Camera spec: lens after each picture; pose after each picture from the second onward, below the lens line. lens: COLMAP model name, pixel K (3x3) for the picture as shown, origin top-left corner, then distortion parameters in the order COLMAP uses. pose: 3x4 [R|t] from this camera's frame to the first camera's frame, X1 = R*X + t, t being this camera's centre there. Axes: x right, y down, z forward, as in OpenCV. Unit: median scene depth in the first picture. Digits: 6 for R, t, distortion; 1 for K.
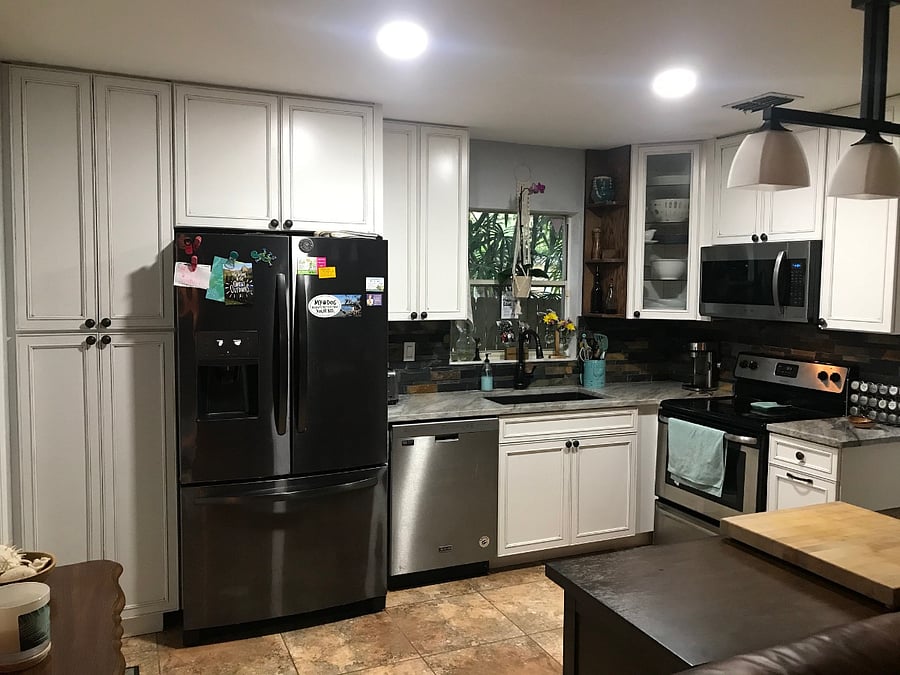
lens RADIAL K [[737.6, 0, 450.0], [0, 737.6, 337.5], [0, 0, 1]] dist [0.006508, 0.000733]
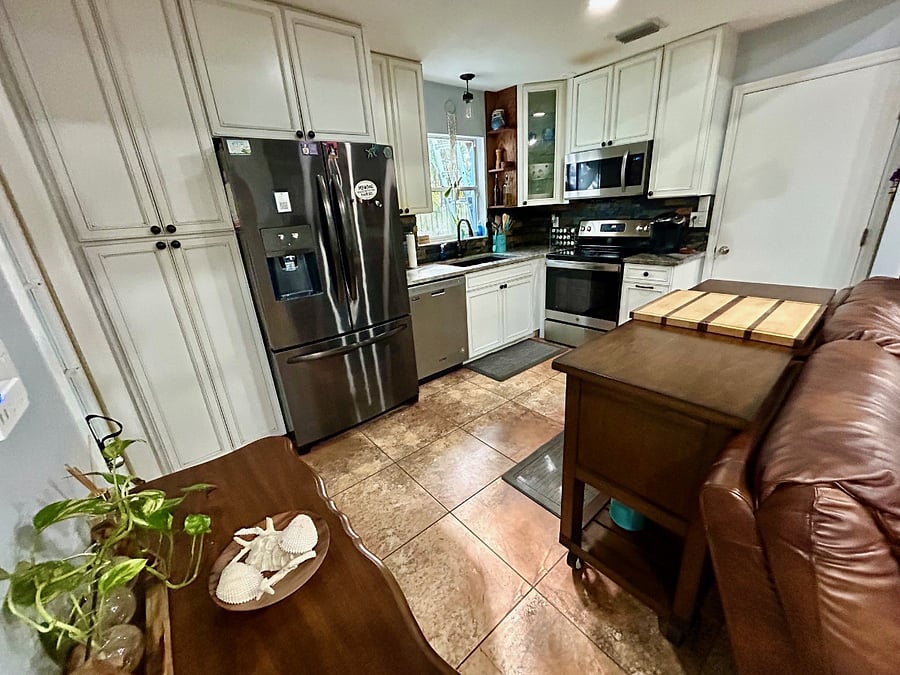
lens RADIAL K [[359.2, 0, 450.0], [0, 359.2, 337.5], [0, 0, 1]] dist [0.000874, -0.000013]
pose [[0.959493, -0.161325, 0.230971, -0.171358], [0.095781, 0.957778, 0.271085, 0.026680], [-0.264952, -0.237981, 0.934433, 0.268965]]
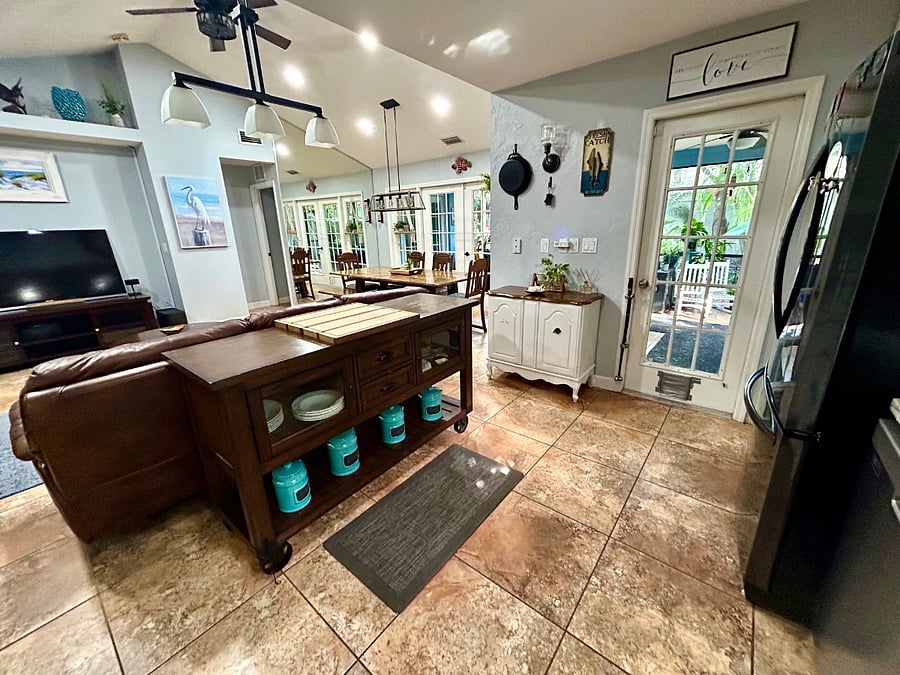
lens RADIAL K [[359.2, 0, 450.0], [0, 359.2, 337.5], [0, 0, 1]] dist [0.000874, -0.000013]
pose [[-0.889712, 0.152788, -0.430196, 0.291964], [-0.013780, 0.932916, 0.359831, -0.020544], [0.456314, 0.326074, -0.827921, 1.023988]]
